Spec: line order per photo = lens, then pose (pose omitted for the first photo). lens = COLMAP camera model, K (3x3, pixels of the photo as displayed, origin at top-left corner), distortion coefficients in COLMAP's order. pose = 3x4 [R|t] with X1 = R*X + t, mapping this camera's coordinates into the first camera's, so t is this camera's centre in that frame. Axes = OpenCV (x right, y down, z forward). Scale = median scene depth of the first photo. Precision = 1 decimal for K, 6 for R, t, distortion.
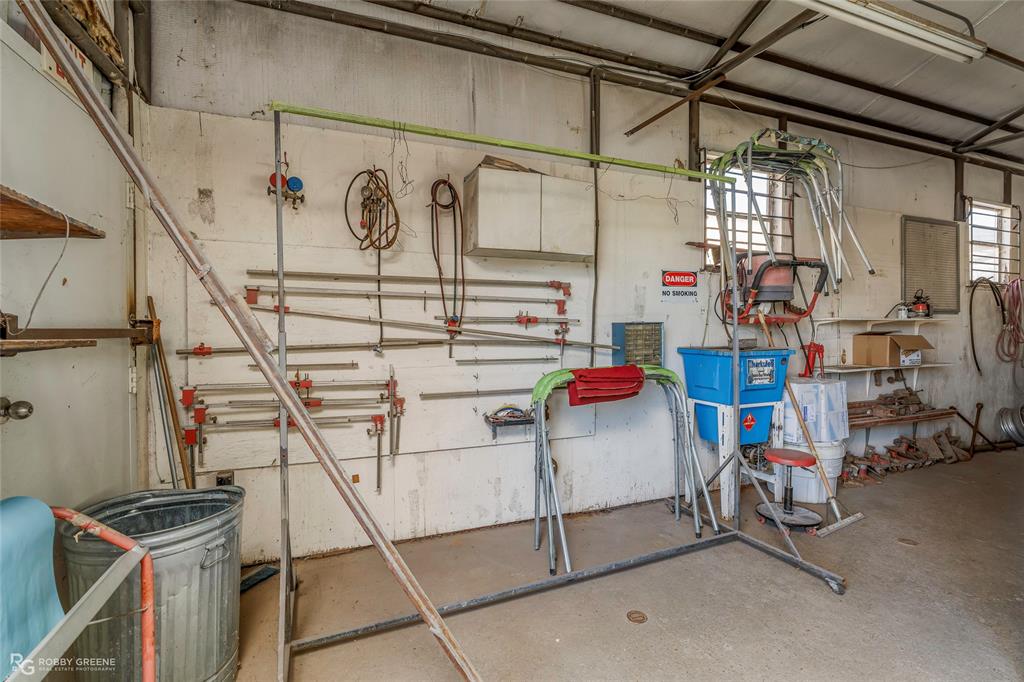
lens RADIAL K [[465.6, 0, 512.0], [0, 465.6, 341.0], [0, 0, 1]] dist [-0.000049, 0.000198]
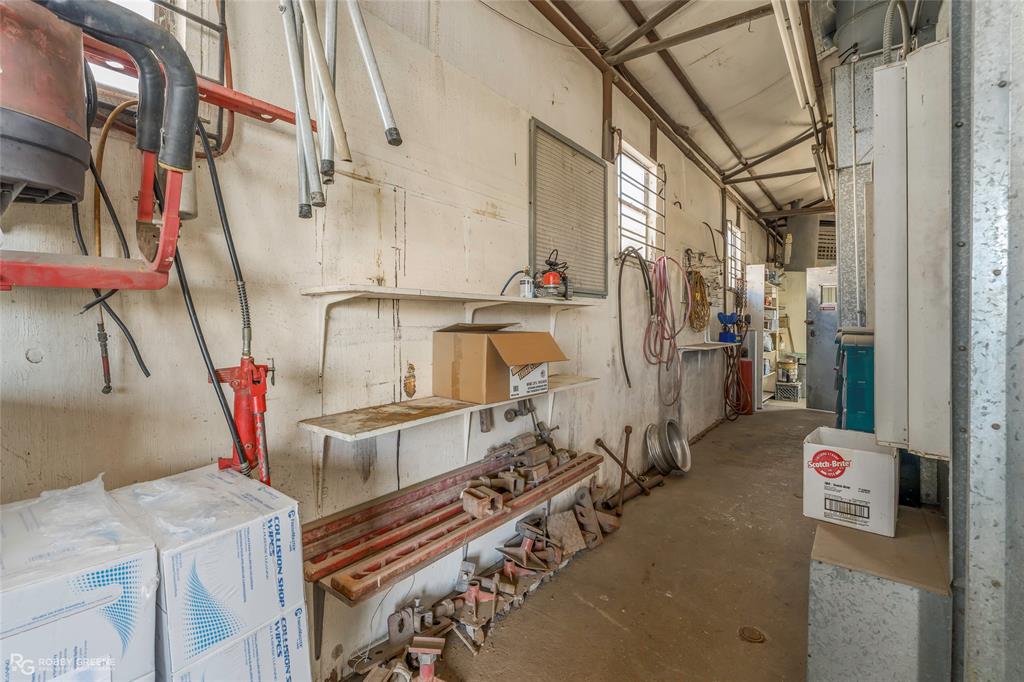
lens RADIAL K [[467.6, 0, 512.6], [0, 467.6, 325.0], [0, 0, 1]] dist [-0.004093, 0.000428]
pose [[0.848539, 0.006535, 0.529092, 0.488129], [-0.003221, 0.999969, -0.007185, -0.014003], [-0.529123, 0.004392, 0.848534, 0.499696]]
